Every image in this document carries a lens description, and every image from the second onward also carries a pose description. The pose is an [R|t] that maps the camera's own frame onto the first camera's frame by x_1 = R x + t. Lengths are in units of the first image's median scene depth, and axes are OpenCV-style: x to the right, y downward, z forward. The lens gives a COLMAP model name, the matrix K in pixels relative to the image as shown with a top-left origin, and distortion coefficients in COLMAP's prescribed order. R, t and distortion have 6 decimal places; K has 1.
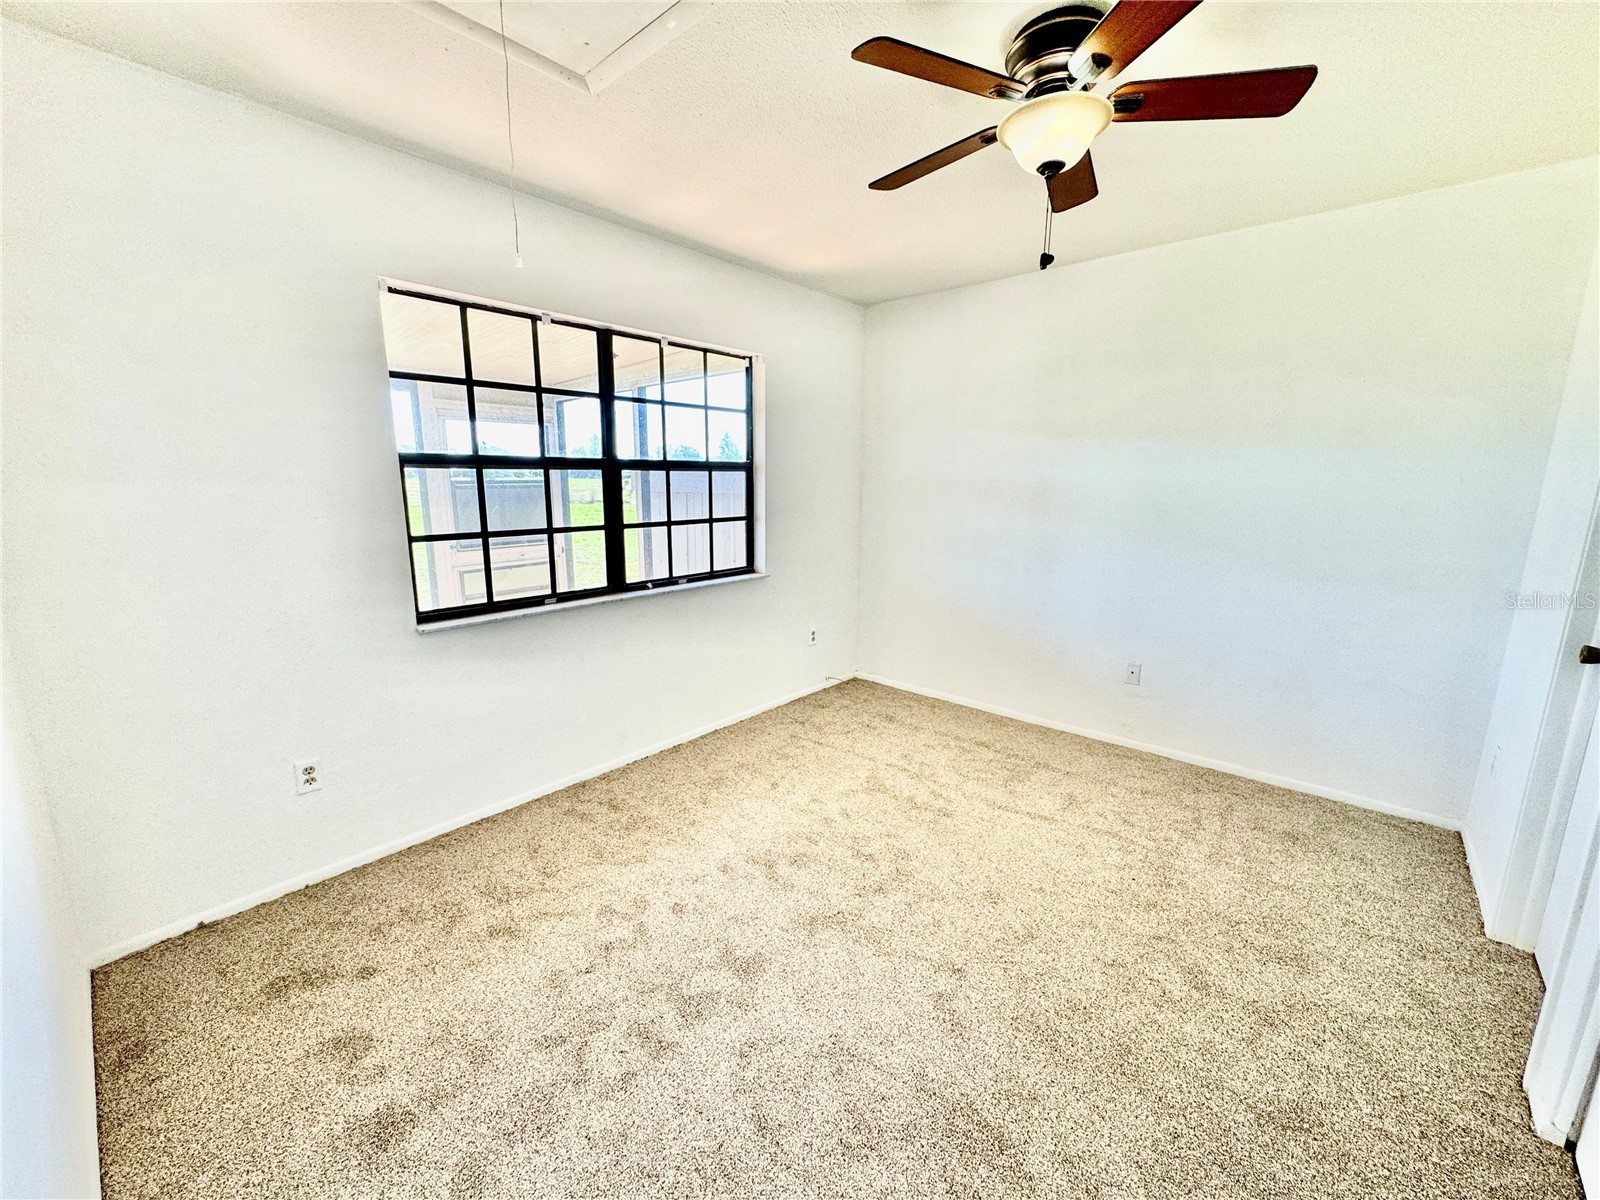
lens RADIAL K [[641.2, 0, 802.5], [0, 641.2, 594.9], [0, 0, 1]] dist [0.000321, -0.000057]
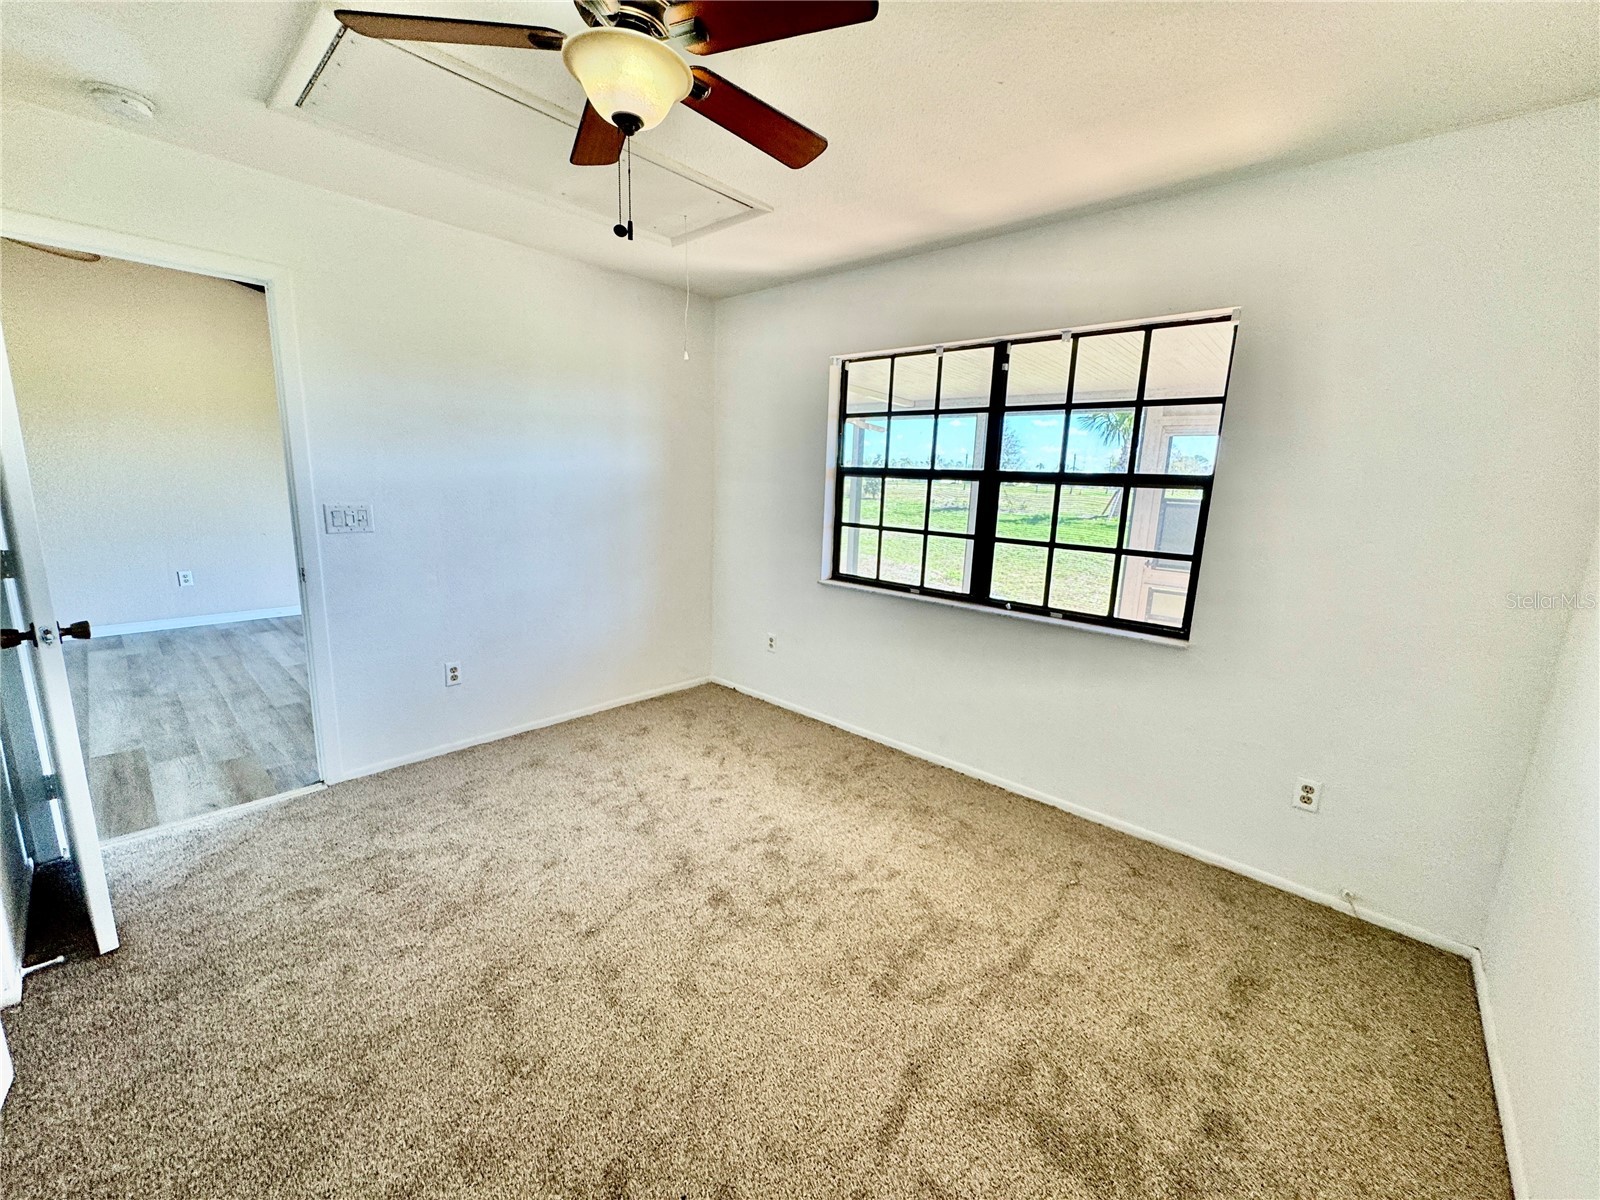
lens RADIAL K [[637.6, 0, 802.1], [0, 637.6, 600.2], [0, 0, 1]] dist [-0.011481, -0.000133]
pose [[-0.015427, 0.181985, -0.983180, 0.741135], [-0.221204, 0.958312, 0.180853, -0.136604], [0.975105, 0.220274, 0.025472, 0.752558]]
